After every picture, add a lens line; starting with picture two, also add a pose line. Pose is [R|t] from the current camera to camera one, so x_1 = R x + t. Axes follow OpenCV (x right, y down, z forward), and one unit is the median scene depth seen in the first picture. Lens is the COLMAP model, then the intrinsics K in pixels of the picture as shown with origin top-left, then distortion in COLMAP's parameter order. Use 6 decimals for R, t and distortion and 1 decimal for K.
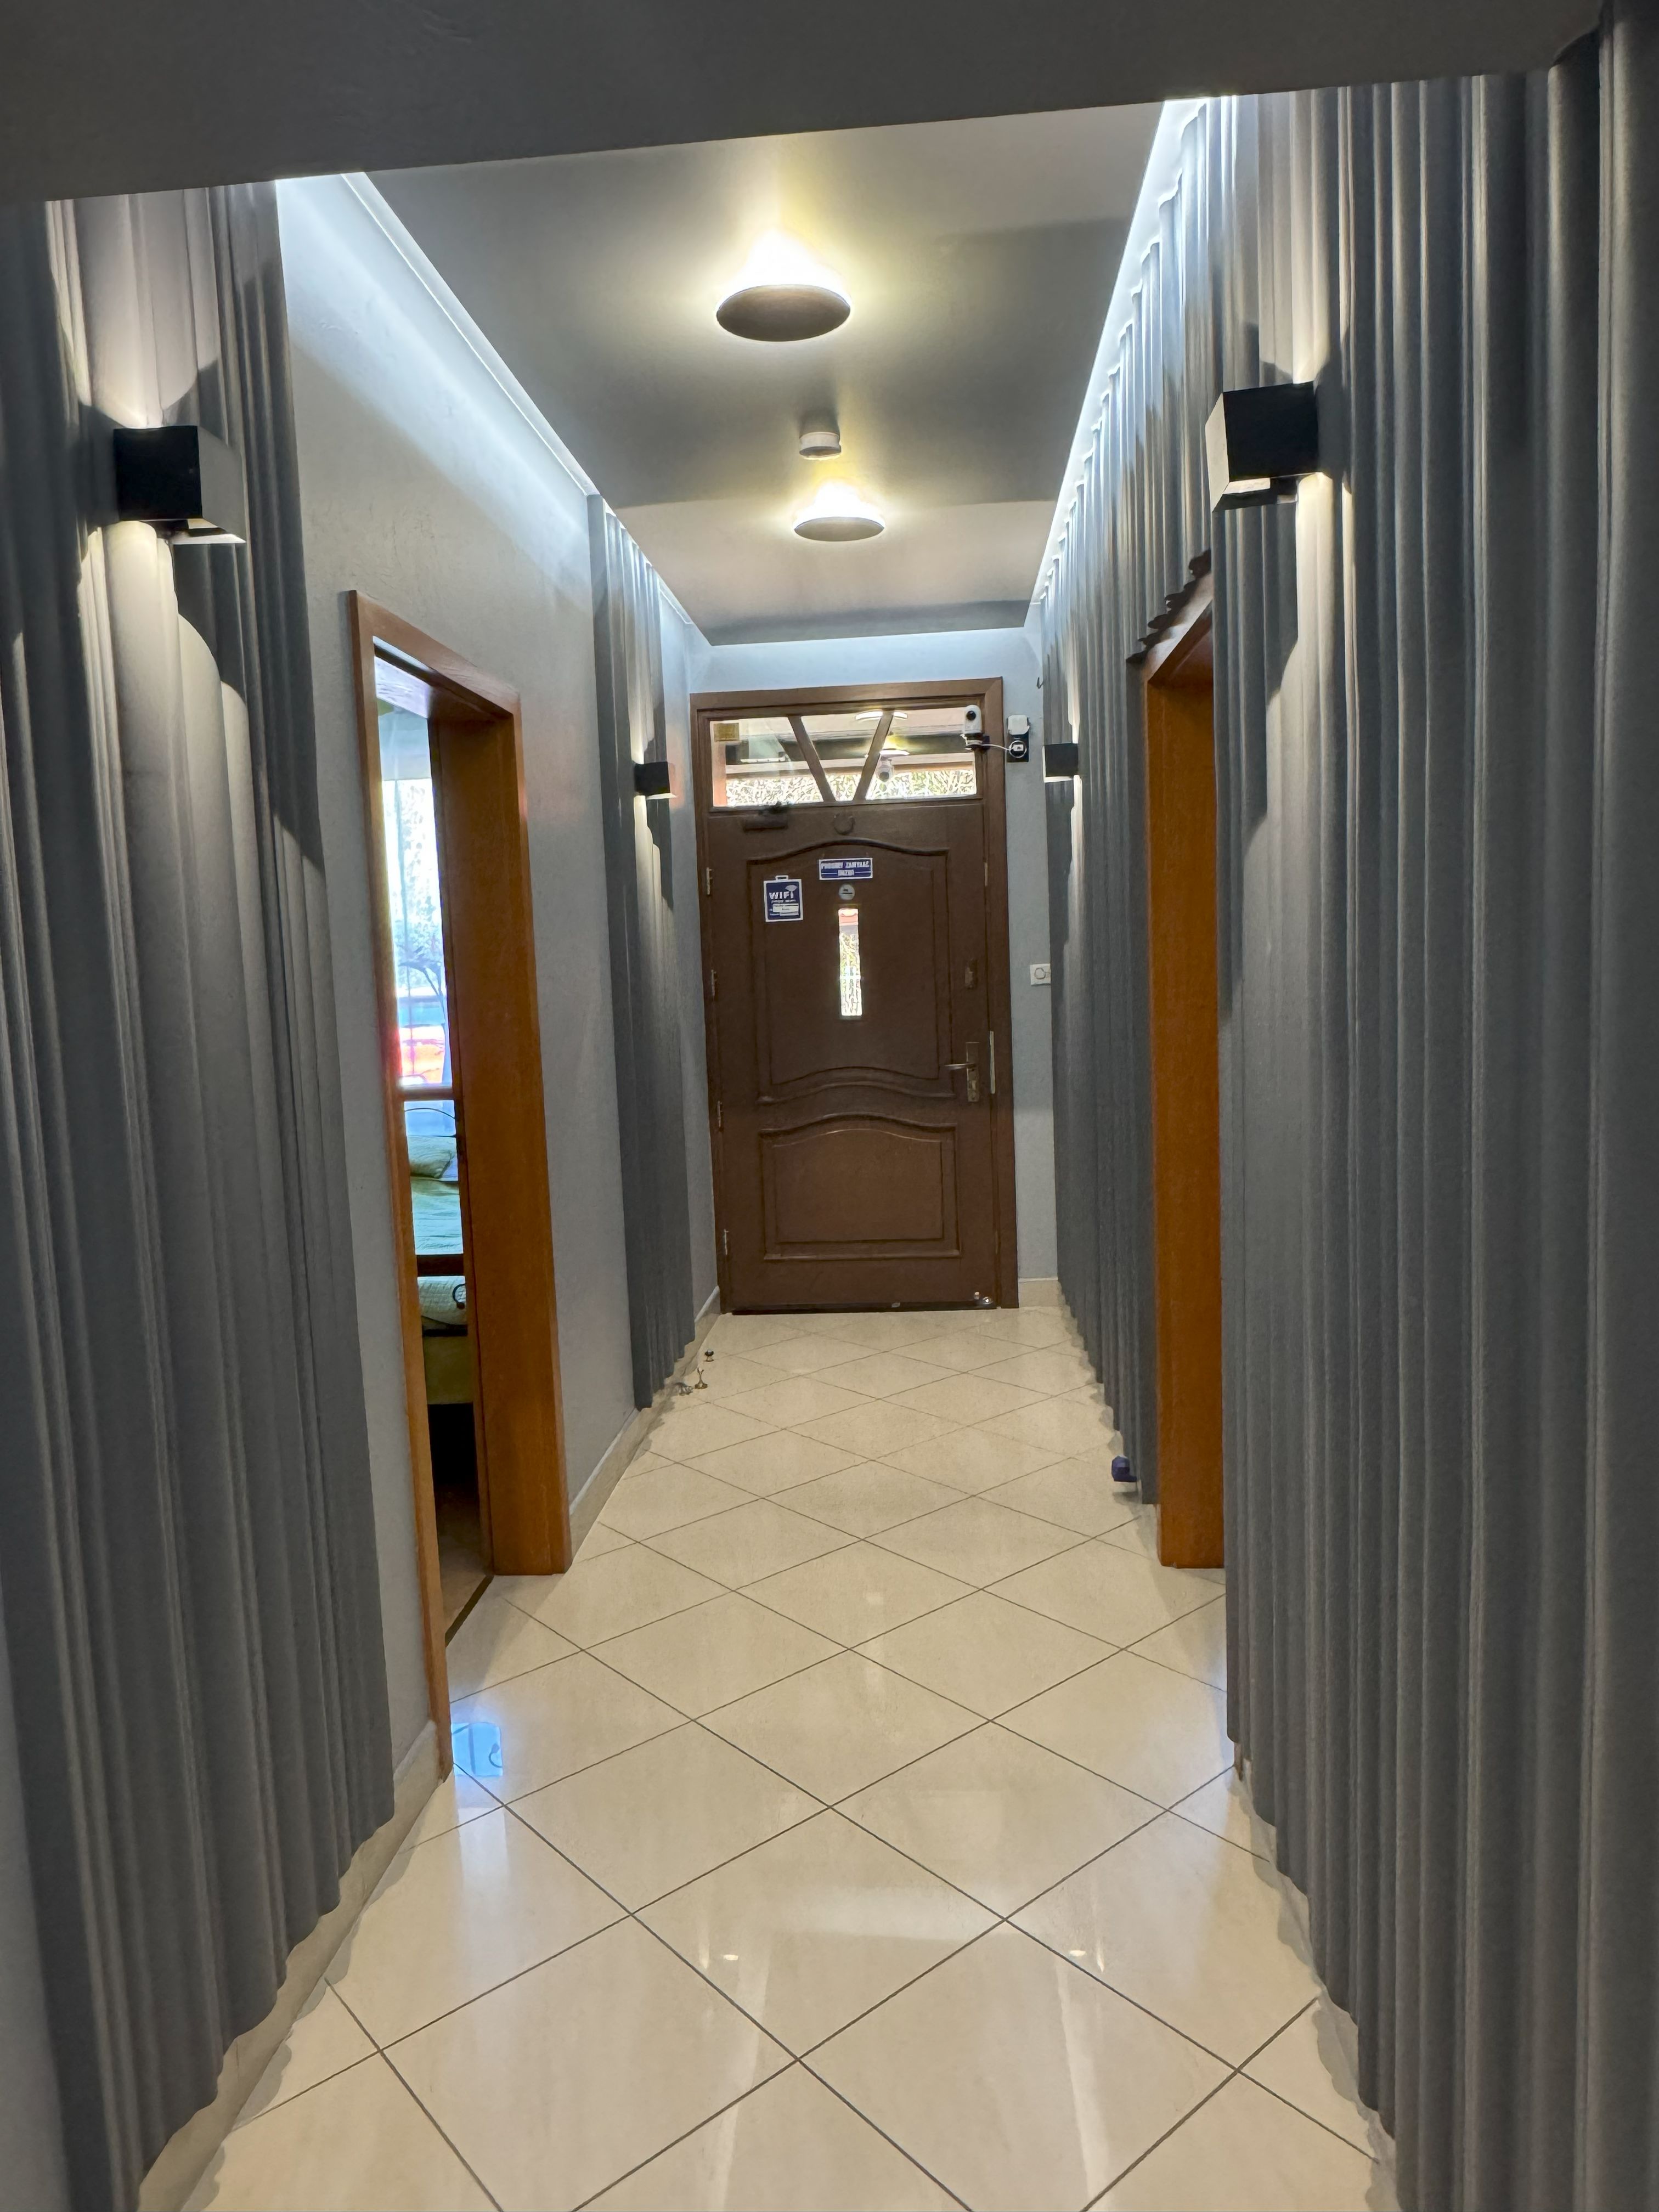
lens RADIAL K [[1417.7, 0, 829.5], [0, 1417.7, 1106.0], [0, 0, 1]] dist [-0.000267, 0.001329]
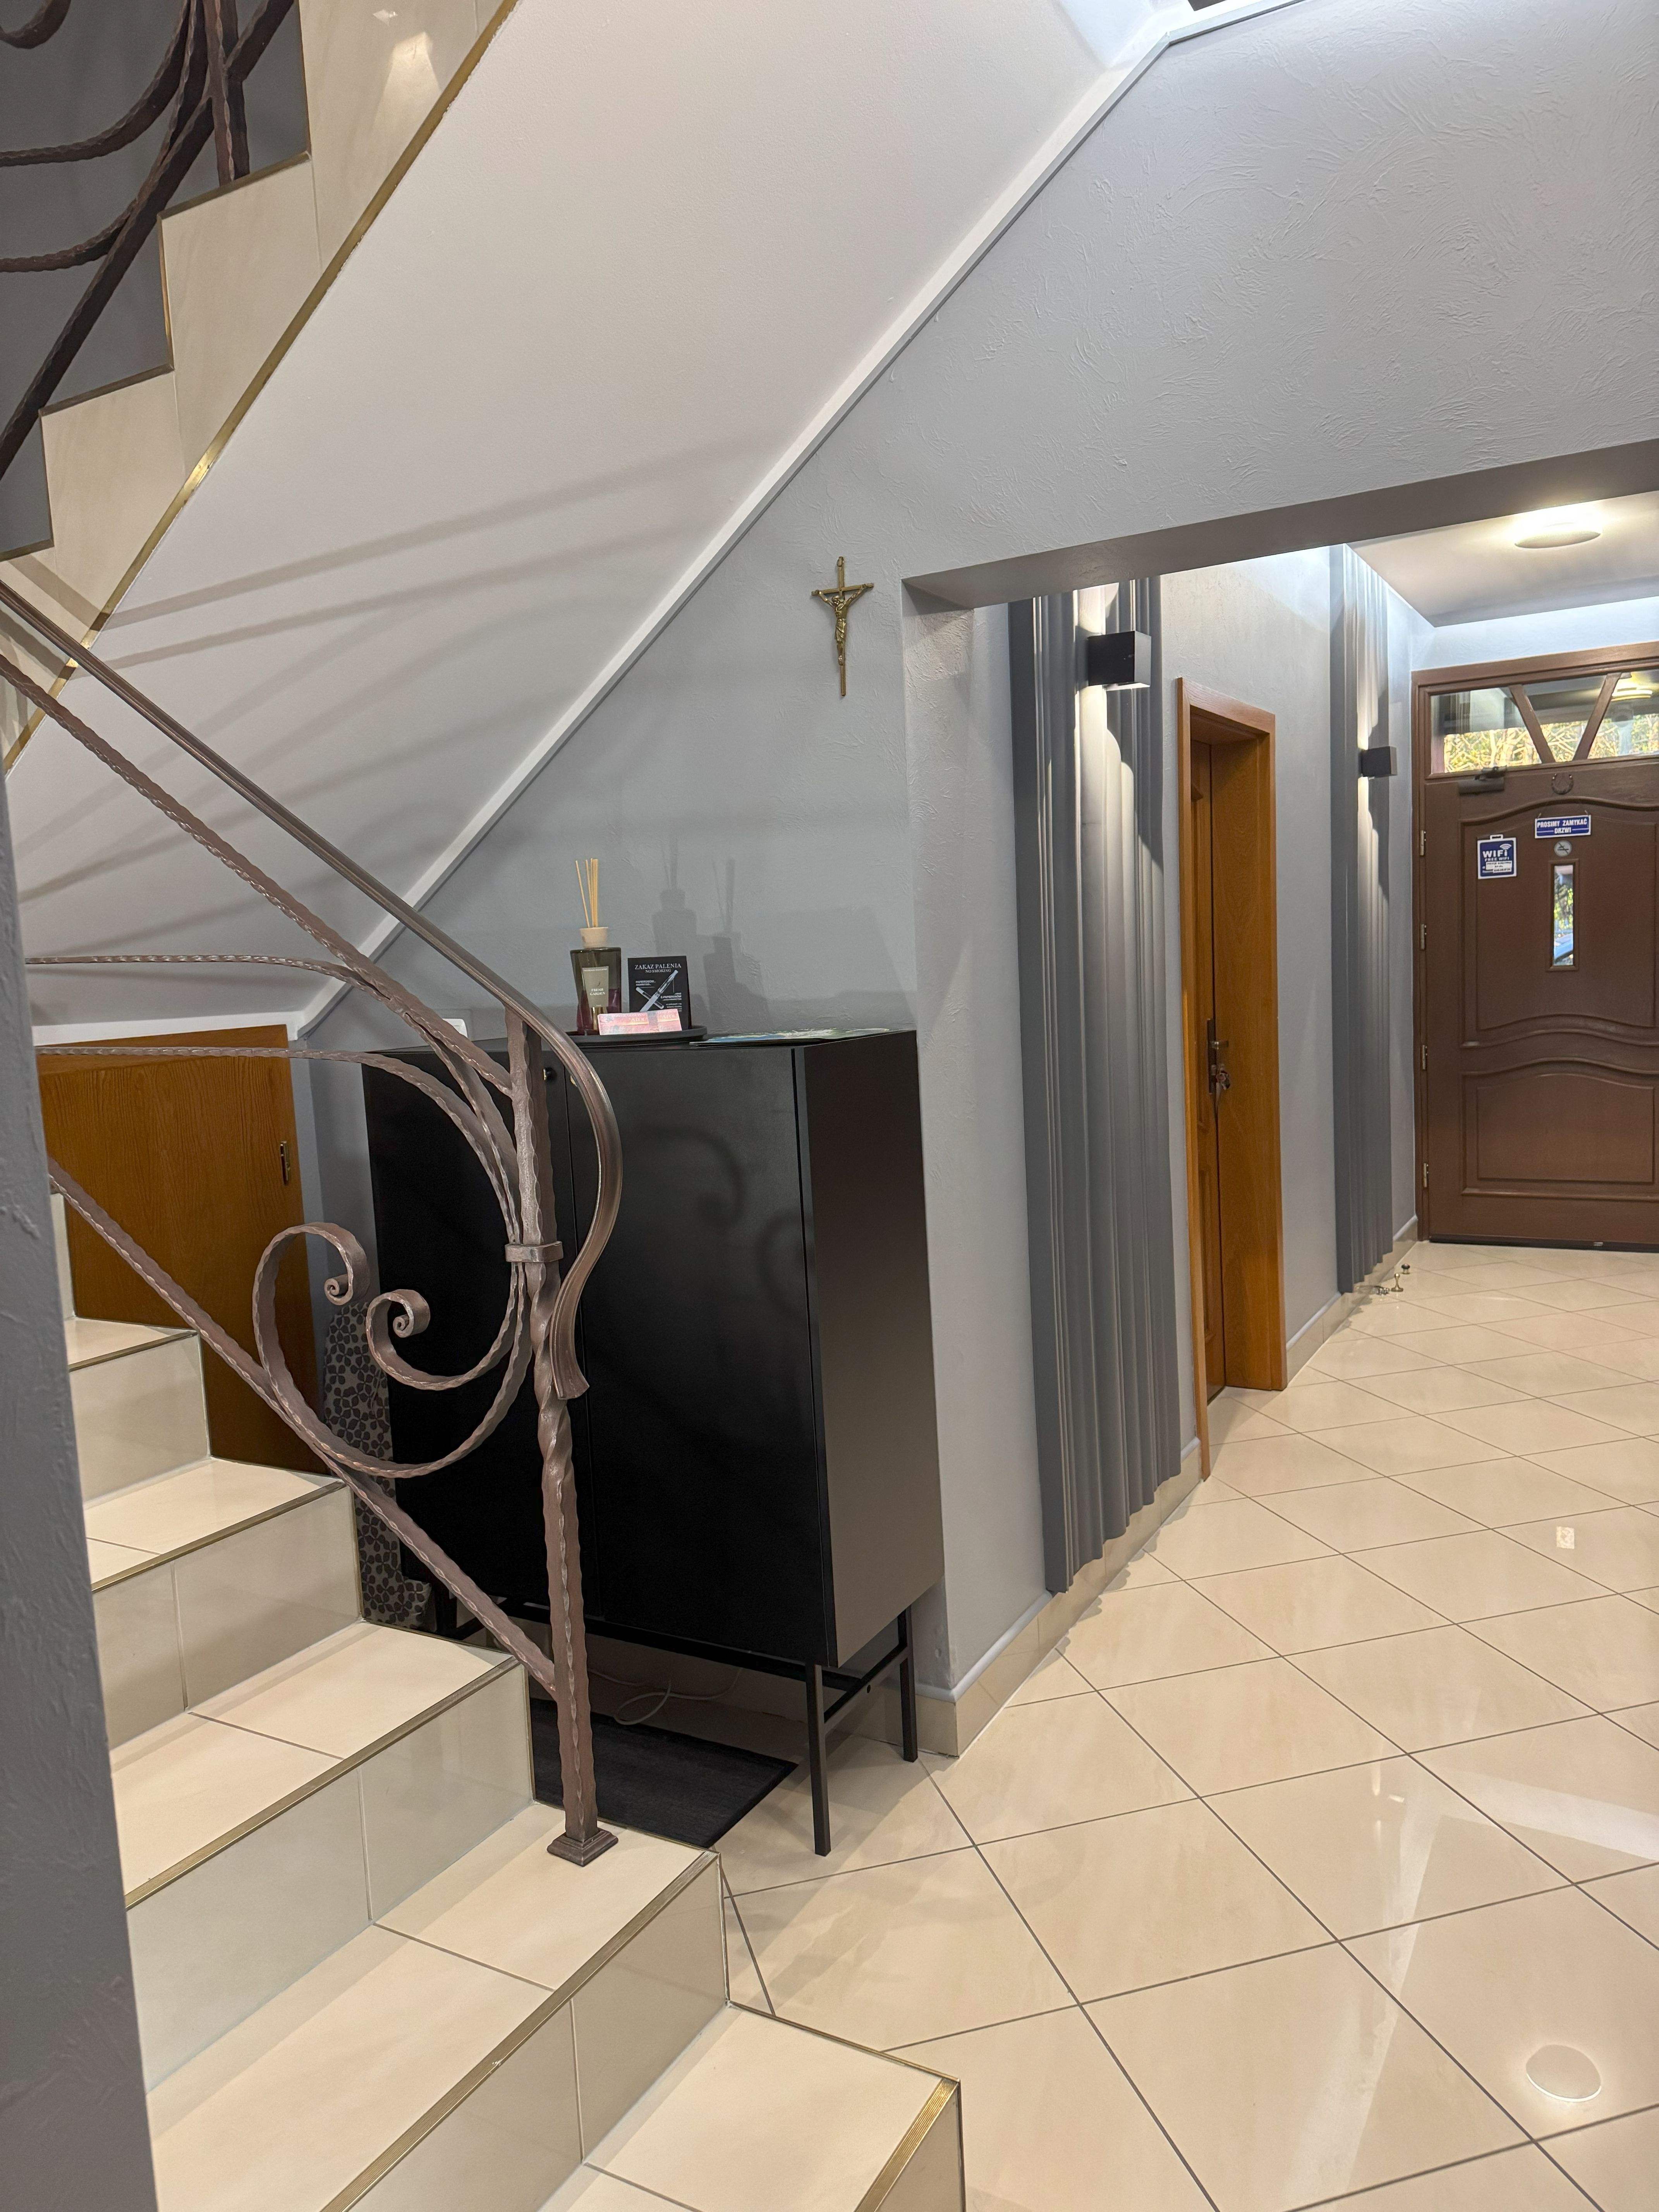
lens RADIAL K [[1541.8, 0, 783.5], [0, 1541.8, 1108.8], [0, 0, 1]] dist [-0.005553, -0.004006]
pose [[0.890552, 0.041563, -0.452979, 0.025008], [-0.030228, 0.999023, 0.032237, 0.026796], [0.453876, -0.015016, 0.890938, -0.324979]]
